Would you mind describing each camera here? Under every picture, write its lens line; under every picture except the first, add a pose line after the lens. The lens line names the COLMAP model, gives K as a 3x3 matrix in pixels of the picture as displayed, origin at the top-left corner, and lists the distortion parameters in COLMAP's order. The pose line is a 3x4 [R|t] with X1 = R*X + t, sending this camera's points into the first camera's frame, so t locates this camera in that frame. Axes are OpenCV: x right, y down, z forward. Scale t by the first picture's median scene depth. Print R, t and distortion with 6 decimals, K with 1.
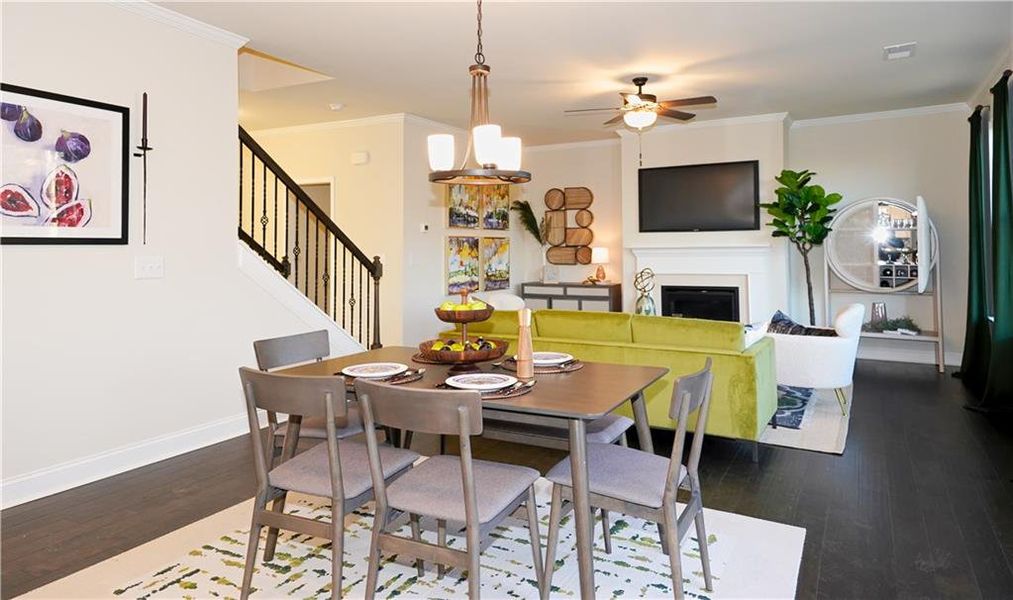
lens RADIAL K [[643.8, 0, 502.5], [0, 643.8, 230.2], [0, 0, 1]] dist [0.077701, -0.000457]
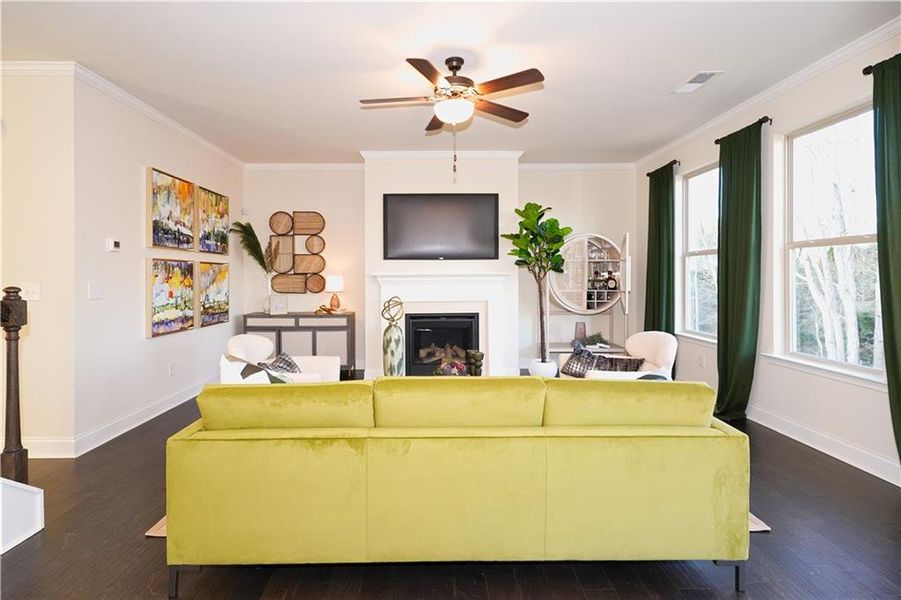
lens RADIAL K [[446.2, 0, 435.1], [0, 446.2, 281.7], [0, 0, 1]] dist [-0.013568, 0.012509]
pose [[0.864719, -0.000577, 0.502256, -0.062726], [-0.018227, 0.999305, 0.032528, 0.014283], [-0.501925, -0.037282, 0.864107, 0.415016]]
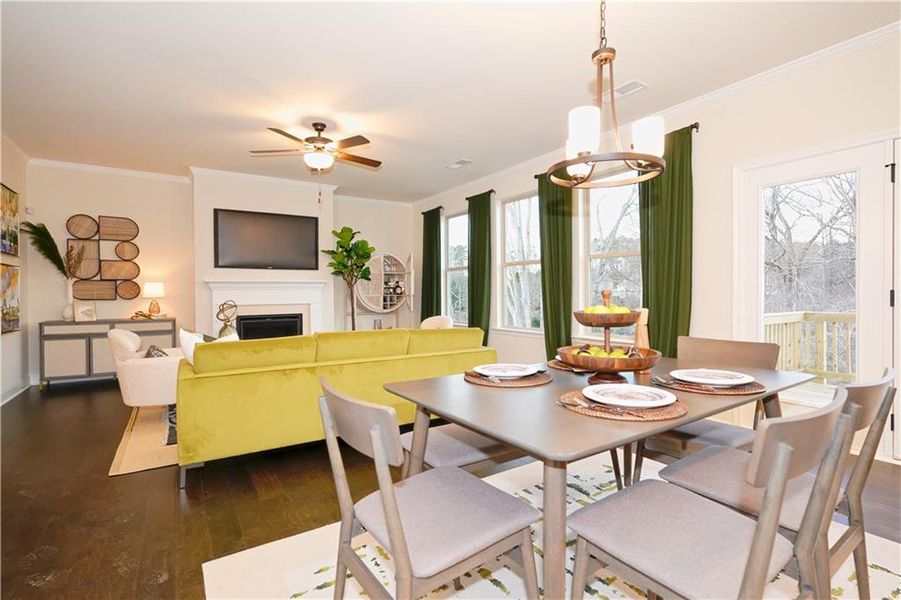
lens RADIAL K [[446.2, 0, 444.5], [0, 446.2, 296.7], [0, 0, 1]] dist [-0.013568, 0.012509]
pose [[0.462366, 0.000630, 0.886689, -0.289145], [-0.023515, 0.999657, 0.011552, 0.037209], [-0.886377, -0.026192, 0.462223, 0.348126]]
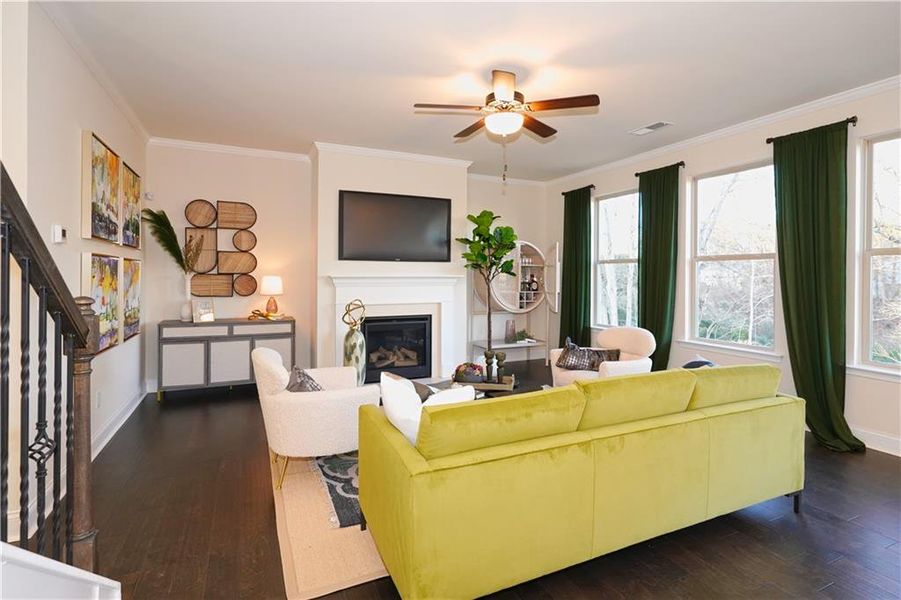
lens RADIAL K [[446.2, 0, 431.6], [0, 446.2, 276.2], [0, 0, 1]] dist [-0.013568, 0.012509]
pose [[0.587773, 0.010805, 0.808953, -0.238410], [-0.035089, 0.999310, 0.012147, 0.014787], [-0.808264, -0.035525, 0.587747, 0.572331]]
